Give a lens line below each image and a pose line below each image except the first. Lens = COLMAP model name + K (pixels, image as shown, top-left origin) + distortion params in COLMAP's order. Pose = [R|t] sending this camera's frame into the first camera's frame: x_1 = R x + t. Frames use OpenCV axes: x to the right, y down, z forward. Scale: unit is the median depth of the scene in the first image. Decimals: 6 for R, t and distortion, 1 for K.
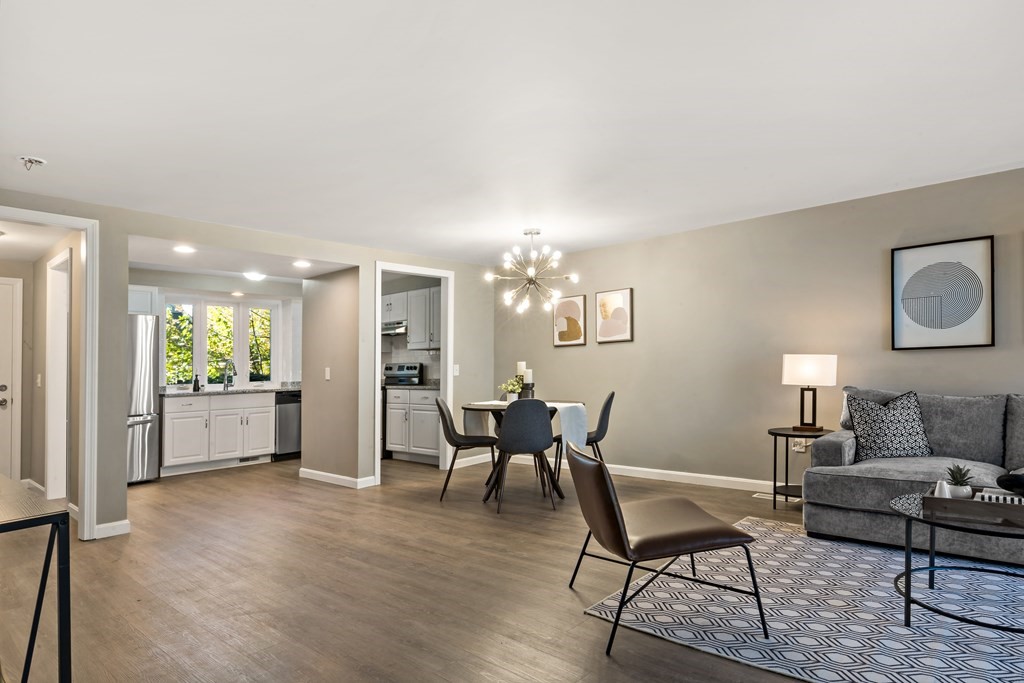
lens RADIAL K [[630.3, 0, 463.0], [0, 630.3, 356.1], [0, 0, 1]] dist [-0.001628, -0.000349]
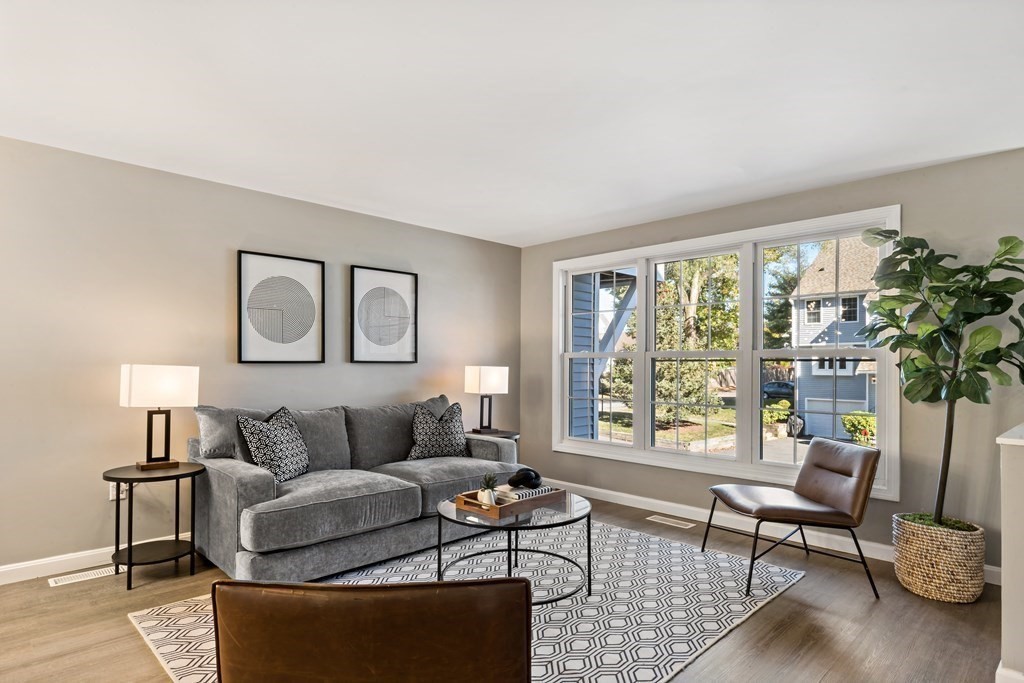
lens RADIAL K [[578.6, 0, 543.0], [0, 578.6, 367.1], [0, 0, 1]] dist [0.007967, -0.003732]
pose [[-0.061386, 0.019758, 0.997919, -0.168342], [-0.025958, 0.999434, -0.021384, 0.003034], [-0.997777, -0.027216, -0.060838, 0.610884]]
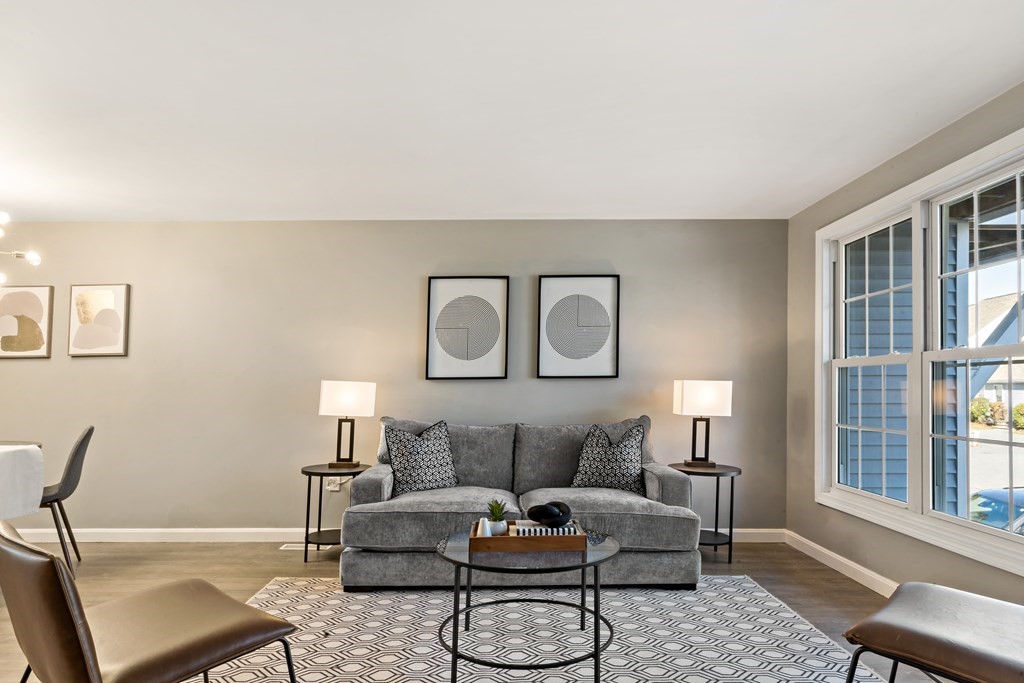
lens RADIAL K [[683.4, 0, 542.4], [0, 683.4, 364.6], [0, 0, 1]] dist [0.005438, -0.001849]
pose [[0.690284, 0.045477, 0.722108, 0.037379], [-0.028995, 0.998960, -0.035195, -0.000312], [-0.722957, 0.003357, 0.690885, 0.133529]]
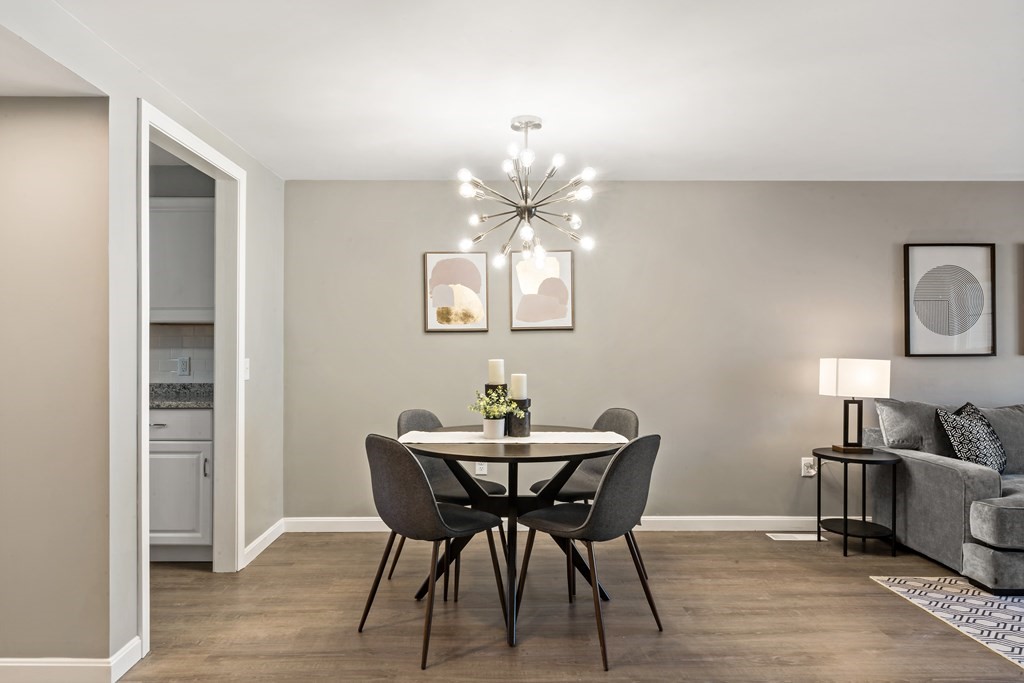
lens RADIAL K [[658.2, 0, 466.8], [0, 658.2, 352.4], [0, 0, 1]] dist [-0.002601, 0.007087]
pose [[0.682160, 0.025175, 0.730769, -0.433740], [-0.032115, 0.999474, -0.004453, 0.009222], [-0.730497, -0.020431, 0.682610, 0.809594]]
